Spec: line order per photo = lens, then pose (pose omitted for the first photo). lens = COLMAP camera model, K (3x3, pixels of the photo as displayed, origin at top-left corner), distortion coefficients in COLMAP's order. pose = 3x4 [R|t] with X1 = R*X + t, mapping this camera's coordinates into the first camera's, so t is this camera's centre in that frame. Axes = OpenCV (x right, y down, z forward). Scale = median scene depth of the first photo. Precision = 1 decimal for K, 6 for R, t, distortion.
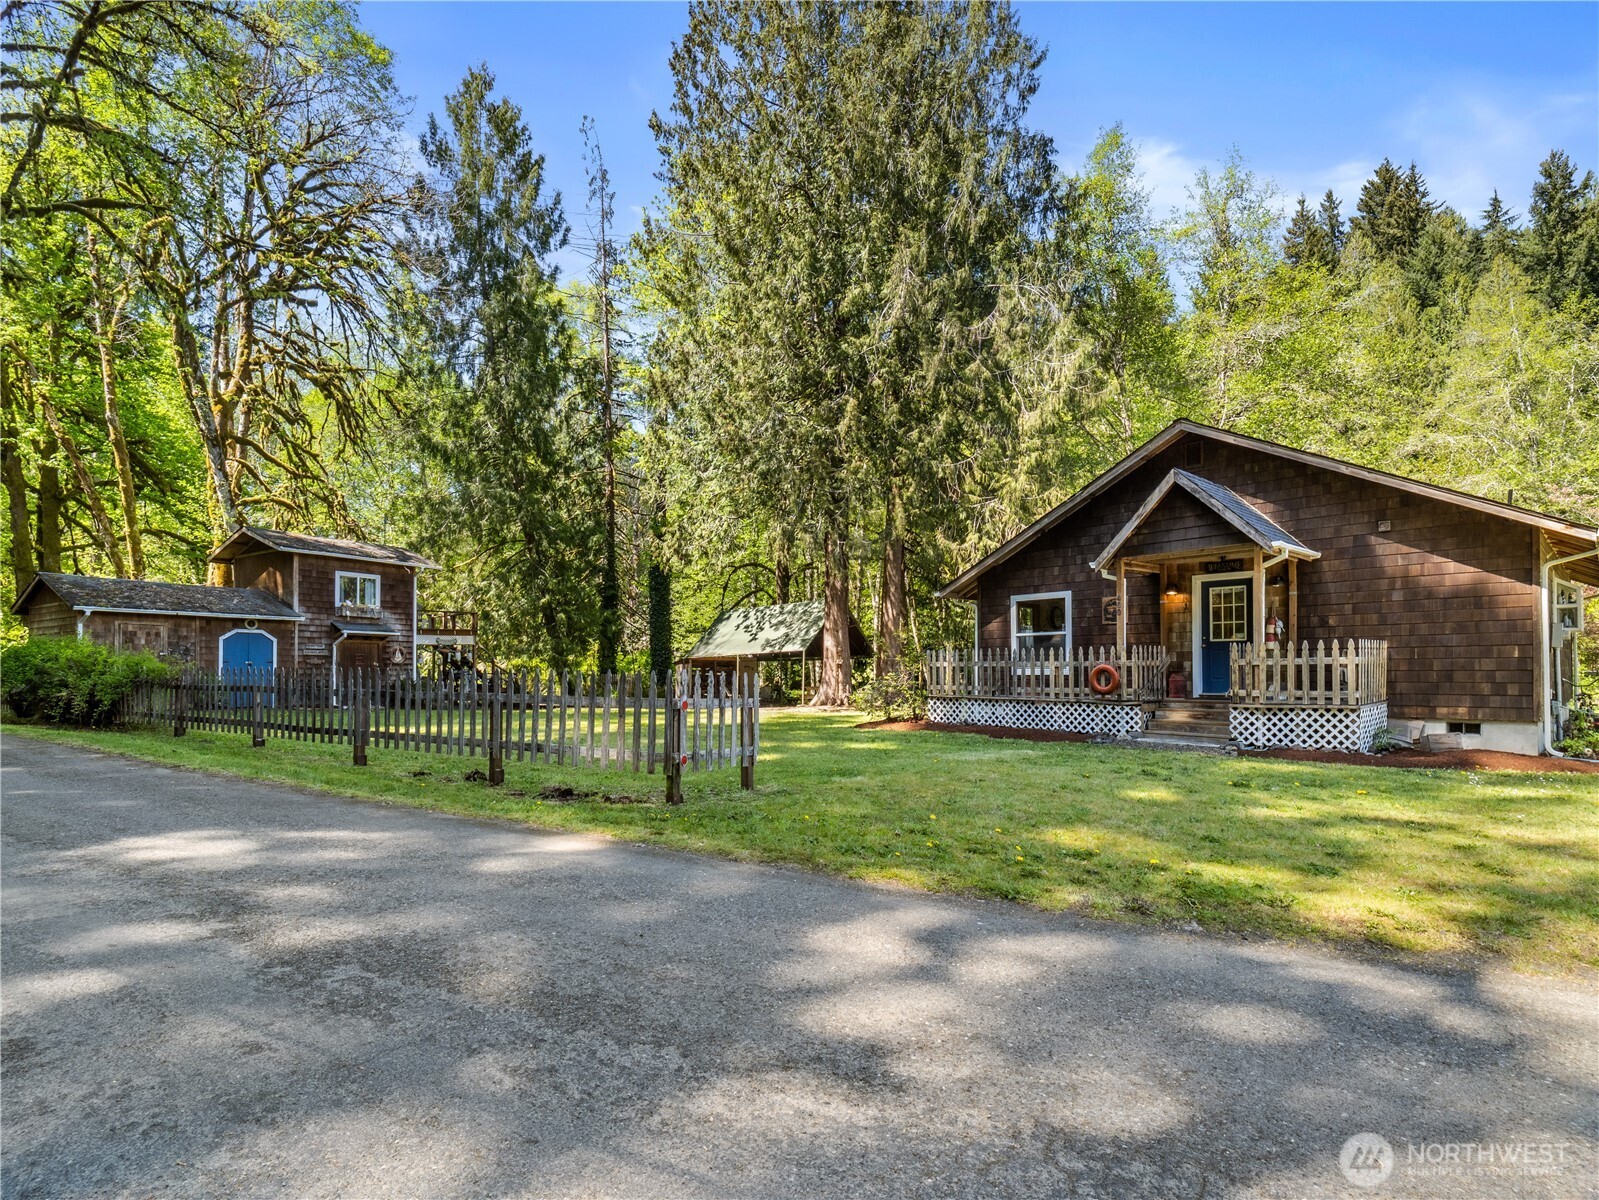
lens RADIAL K [[792.2, 0, 801.3], [0, 792.2, 664.0], [0, 0, 1]] dist [-0.017994, -0.001237]
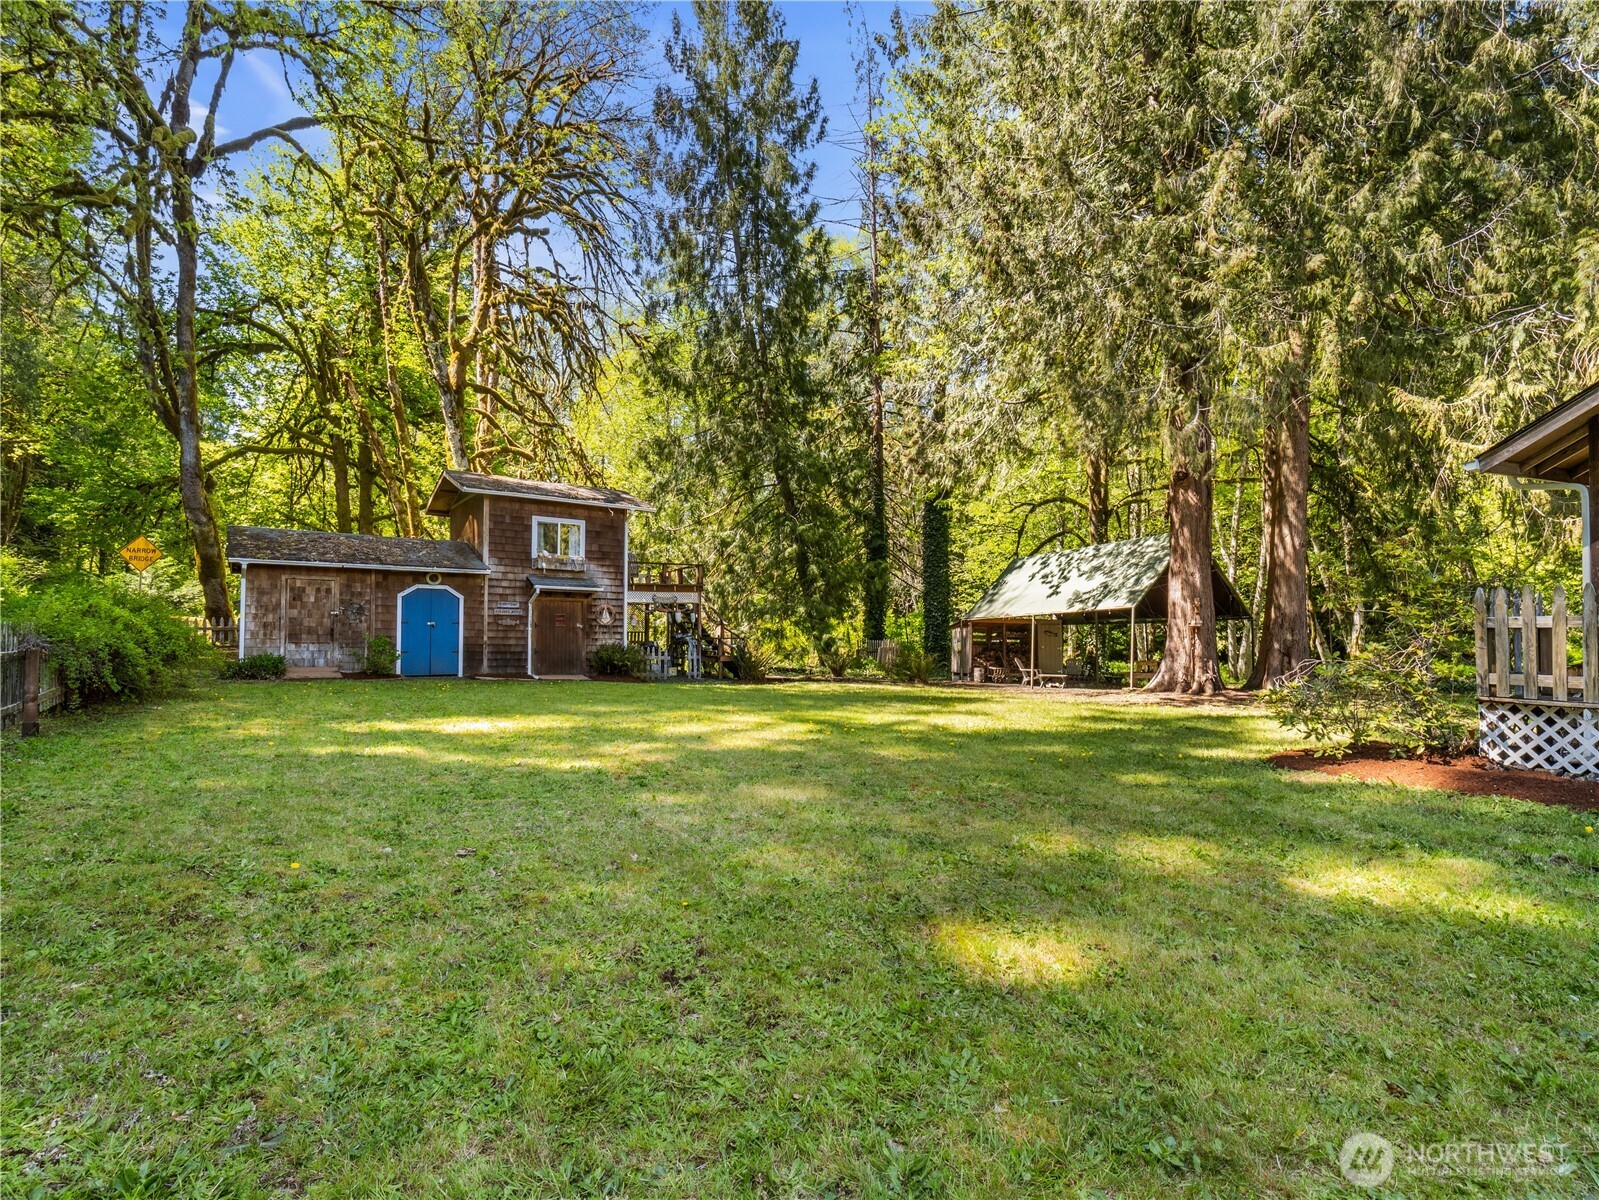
lens RADIAL K [[783.0, 0, 796.8], [0, 783.0, 617.5], [0, 0, 1]] dist [-0.013190, -0.000834]
pose [[0.924894, -0.002910, -0.380213, -0.008026], [-0.003312, 0.999871, -0.015710, 0.002650], [0.380210, 0.015789, 0.924765, 0.268462]]
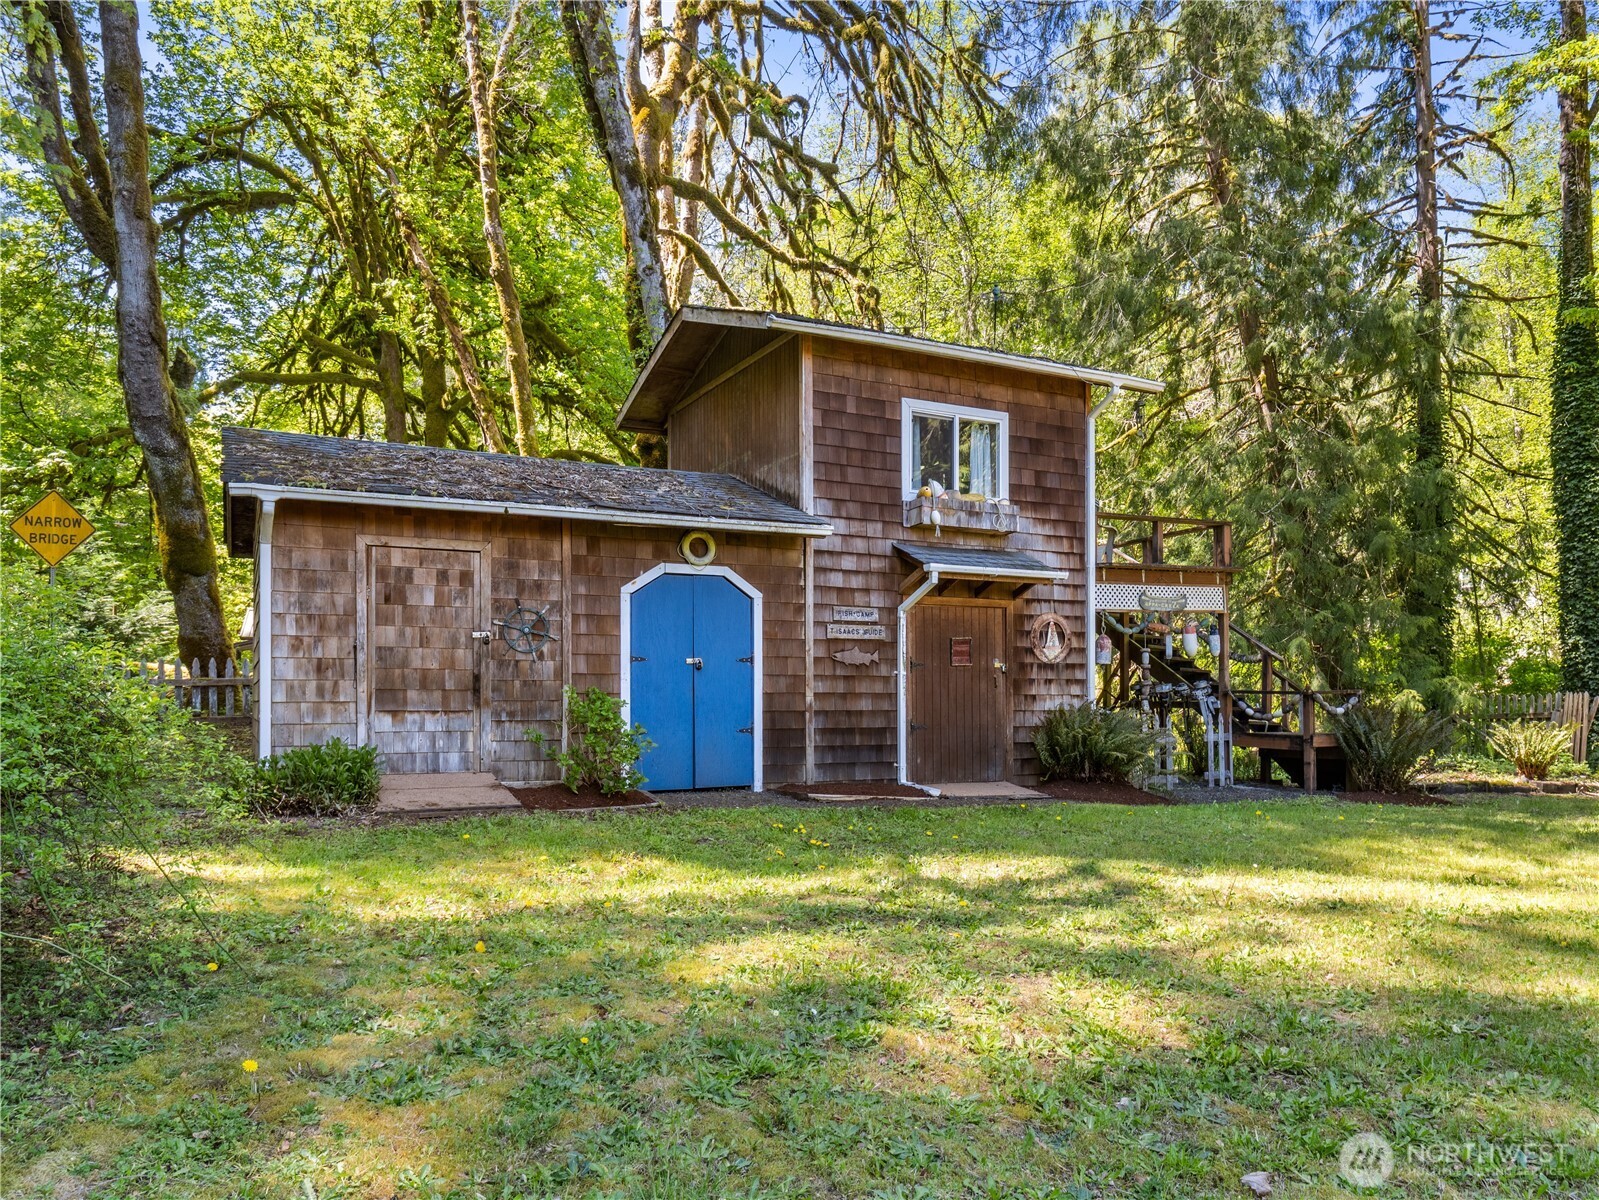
lens RADIAL K [[1122.4, 0, 802.8], [0, 1122.4, 685.3], [0, 0, 1]] dist [0.004055, 0.001806]
pose [[0.858241, -0.008425, -0.513177, -0.302744], [0.008451, 0.999962, -0.002284, 0.007642], [0.513177, -0.002376, 0.858280, 0.443866]]
